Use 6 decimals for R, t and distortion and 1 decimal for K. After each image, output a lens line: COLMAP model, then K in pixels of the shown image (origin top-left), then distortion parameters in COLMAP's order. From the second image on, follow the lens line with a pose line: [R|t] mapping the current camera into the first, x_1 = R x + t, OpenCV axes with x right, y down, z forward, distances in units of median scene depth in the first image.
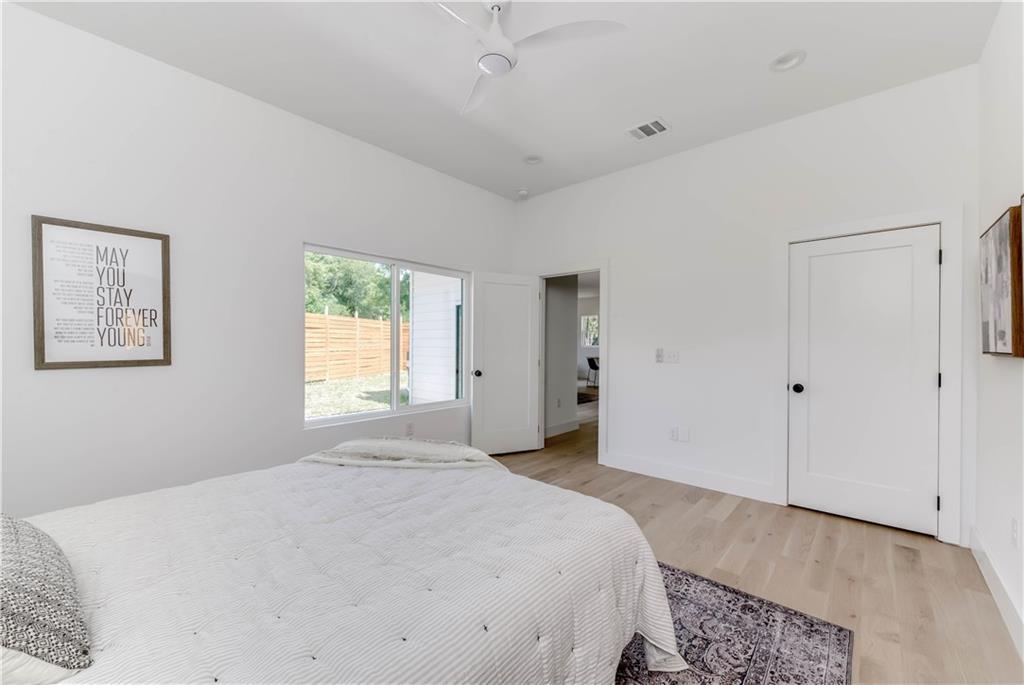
lens RADIAL K [[449.0, 0, 512.0], [0, 449.0, 342.5], [0, 0, 1]] dist [0.000762, -0.000095]
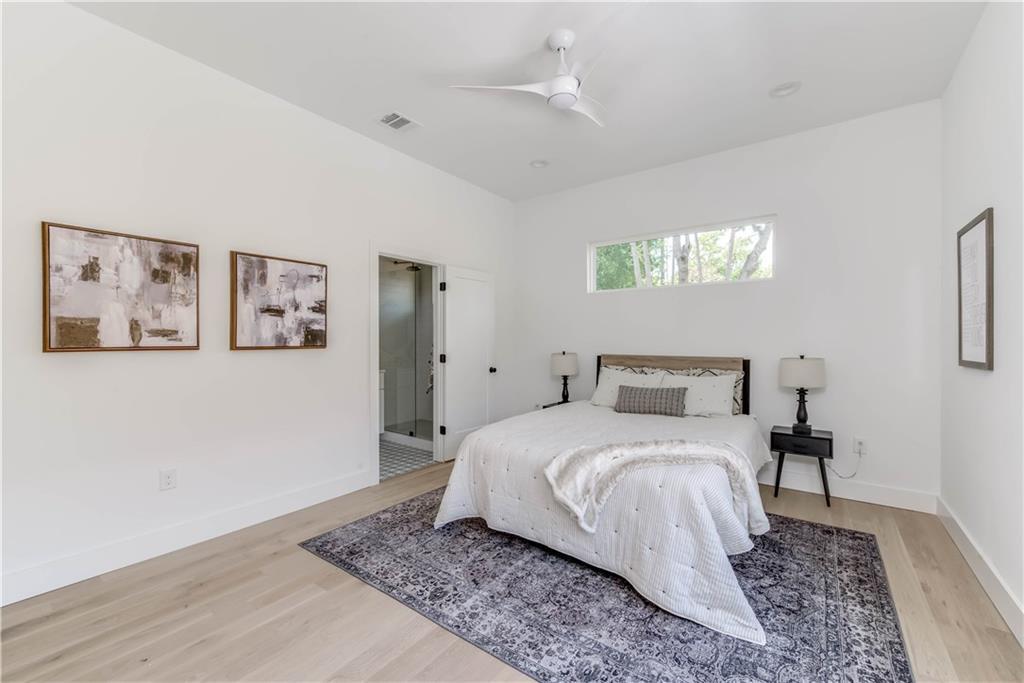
lens RADIAL K [[449.0, 0, 512.0], [0, 449.0, 341.5], [0, 0, 1]] dist [0.000762, -0.000095]
pose [[-0.996618, -0.003269, -0.082104, 0.171797], [-0.003885, 0.999966, 0.007333, -0.005649], [0.082077, 0.007627, -0.996597, 2.039828]]
